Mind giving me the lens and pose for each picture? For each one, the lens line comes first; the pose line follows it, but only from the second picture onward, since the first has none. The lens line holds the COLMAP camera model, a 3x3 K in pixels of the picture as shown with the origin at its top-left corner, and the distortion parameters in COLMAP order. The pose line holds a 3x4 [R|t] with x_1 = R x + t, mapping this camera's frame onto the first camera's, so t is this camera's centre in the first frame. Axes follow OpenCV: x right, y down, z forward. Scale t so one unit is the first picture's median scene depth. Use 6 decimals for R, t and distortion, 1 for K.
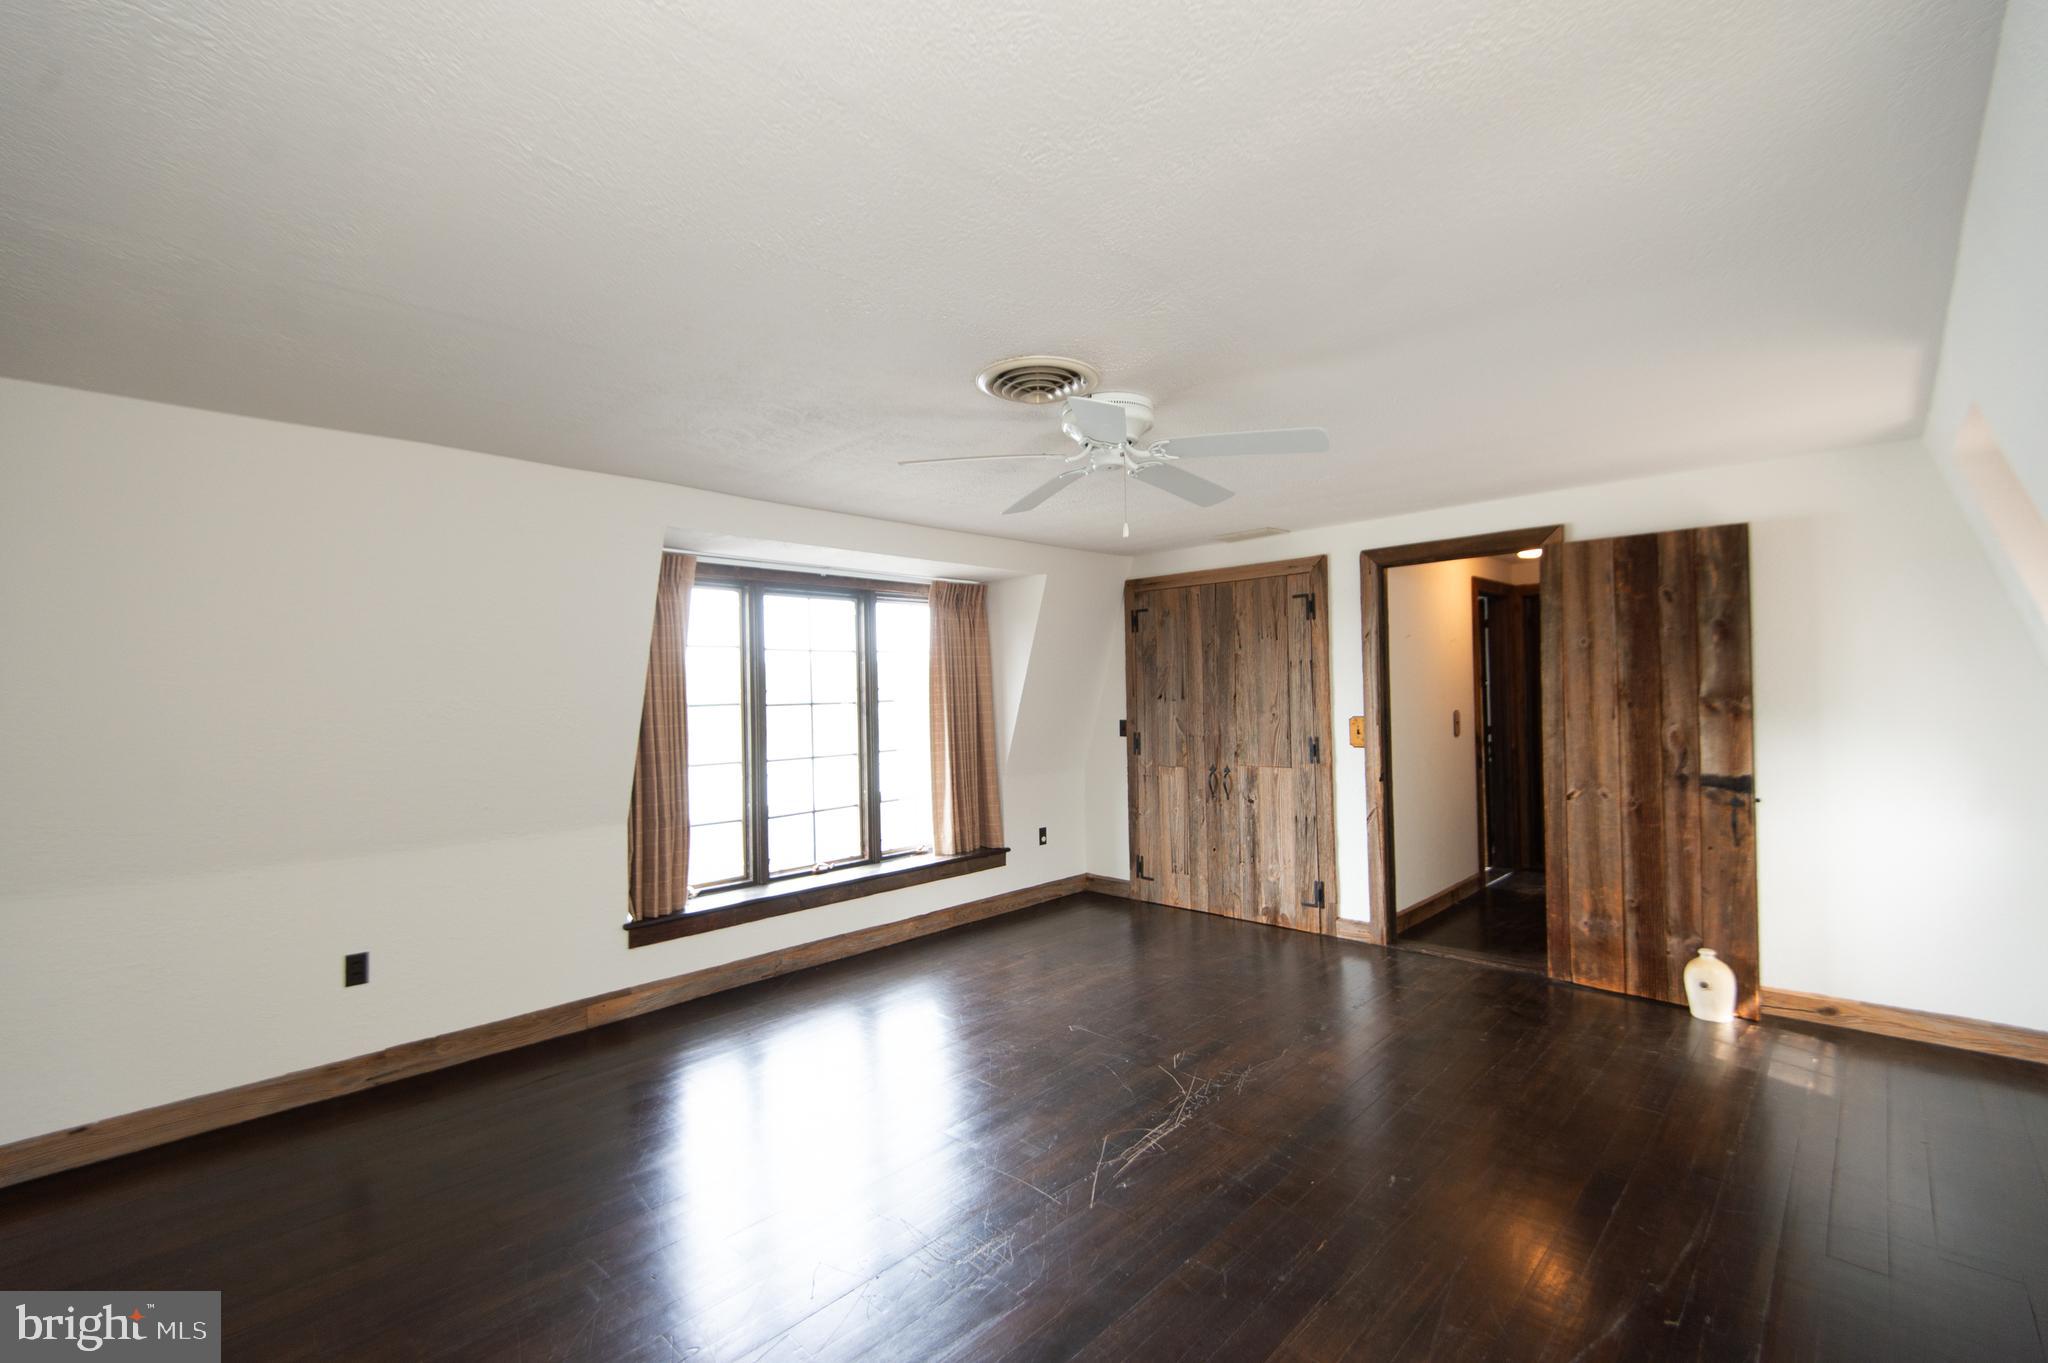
lens RADIAL K [[903.3, 0, 1025.2], [0, 903.3, 693.0], [0, 0, 1]] dist [0.011280, -0.006752]
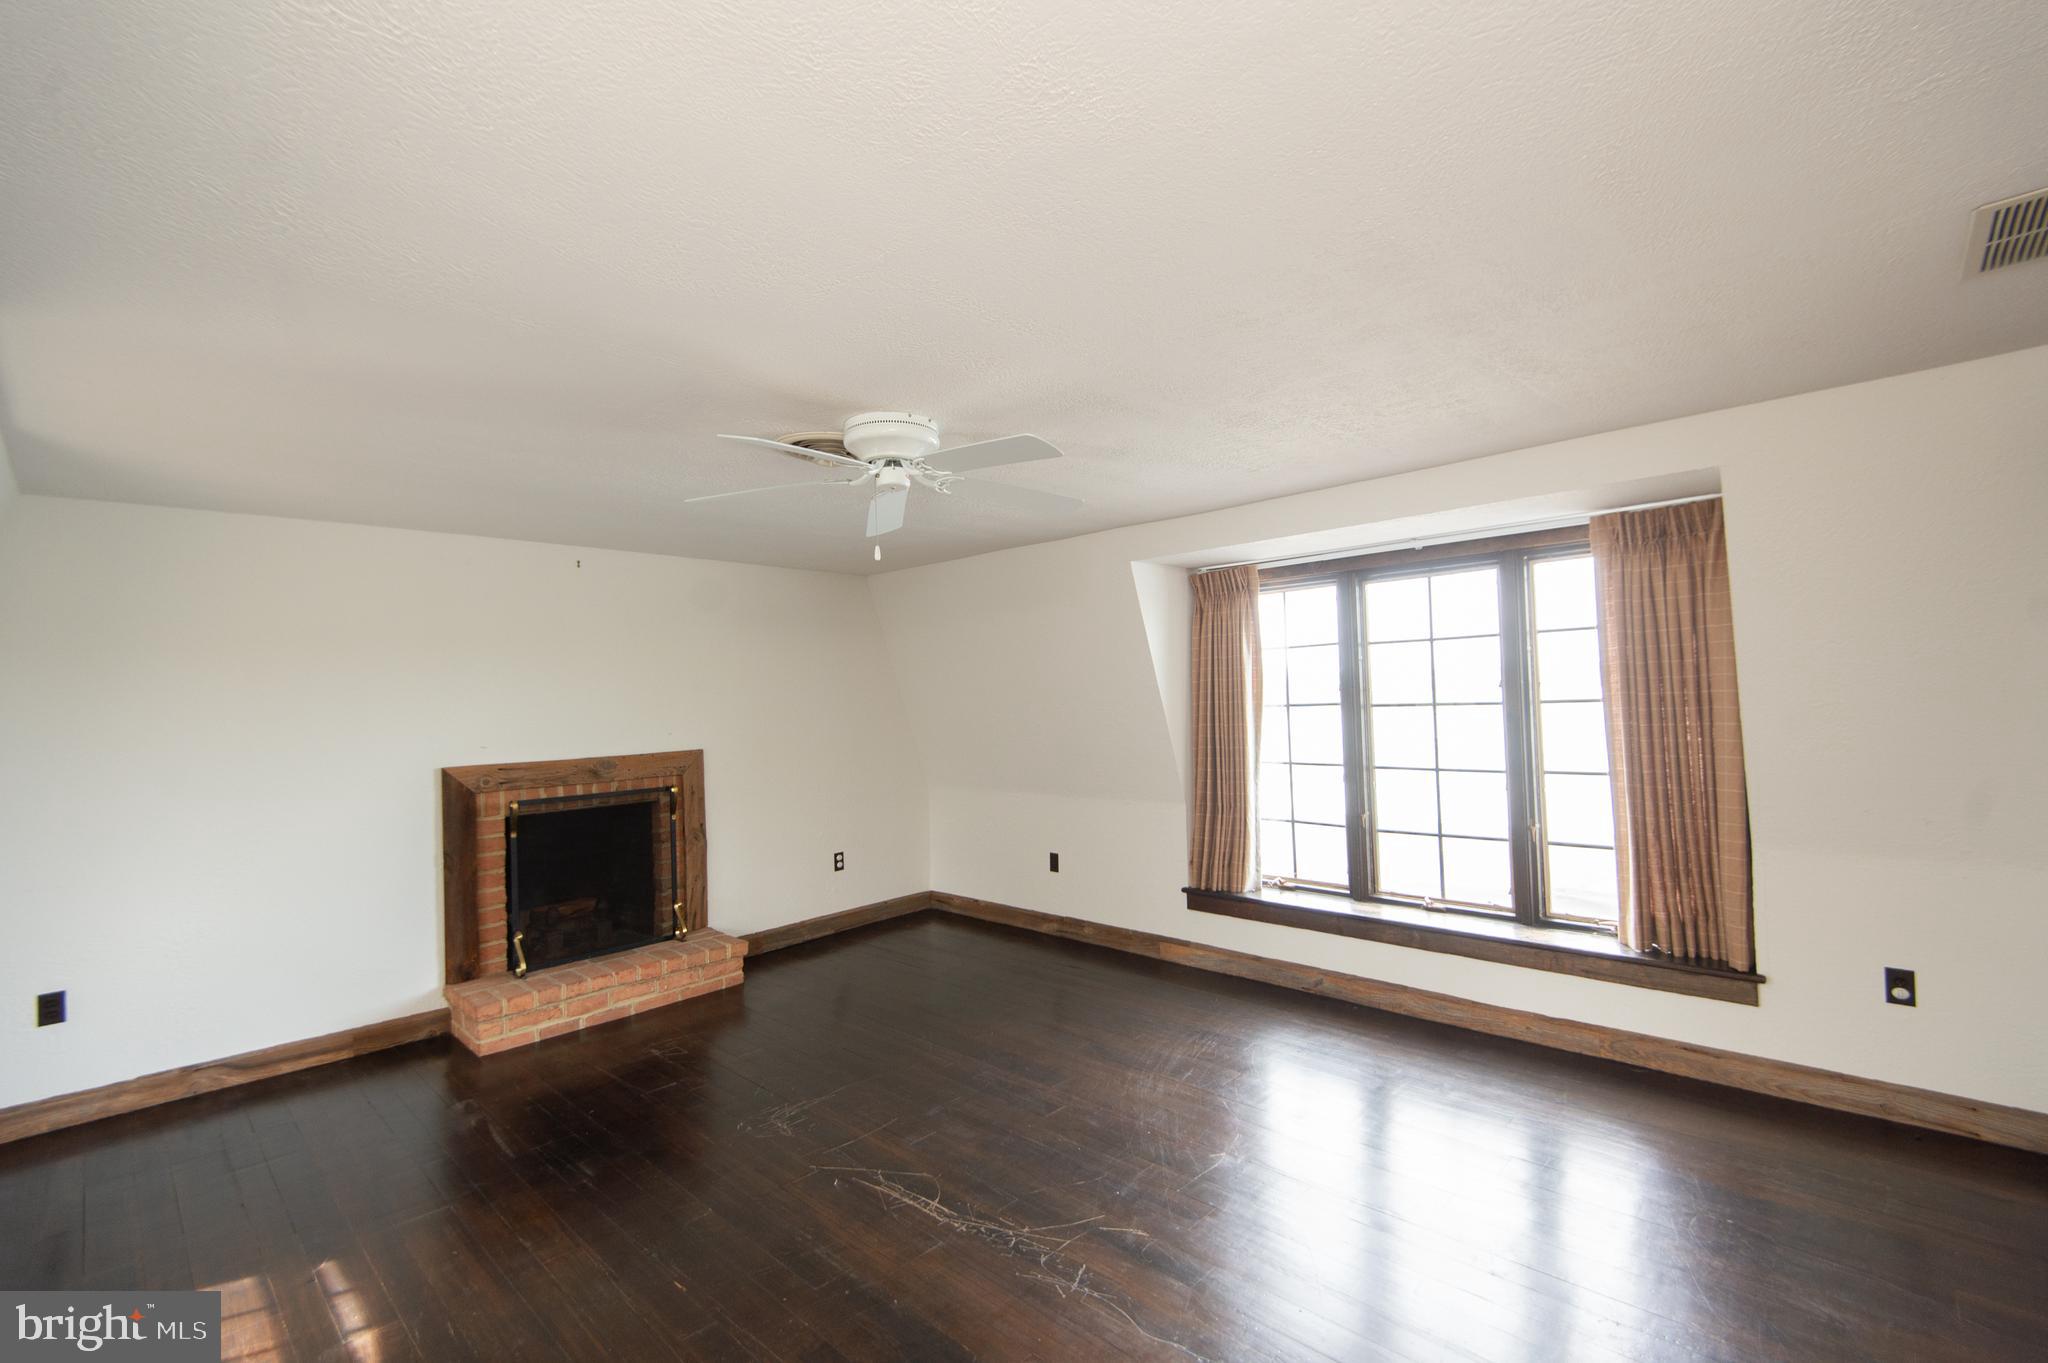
lens RADIAL K [[903.3, 0, 1033.5], [0, 903.3, 681.6], [0, 0, 1]] dist [0.011280, -0.006752]
pose [[-0.018639, -0.000803, -0.999826, 0.617313], [0.024152, 0.999708, -0.001253, -0.016490], [0.999535, -0.024171, -0.018614, 0.672236]]
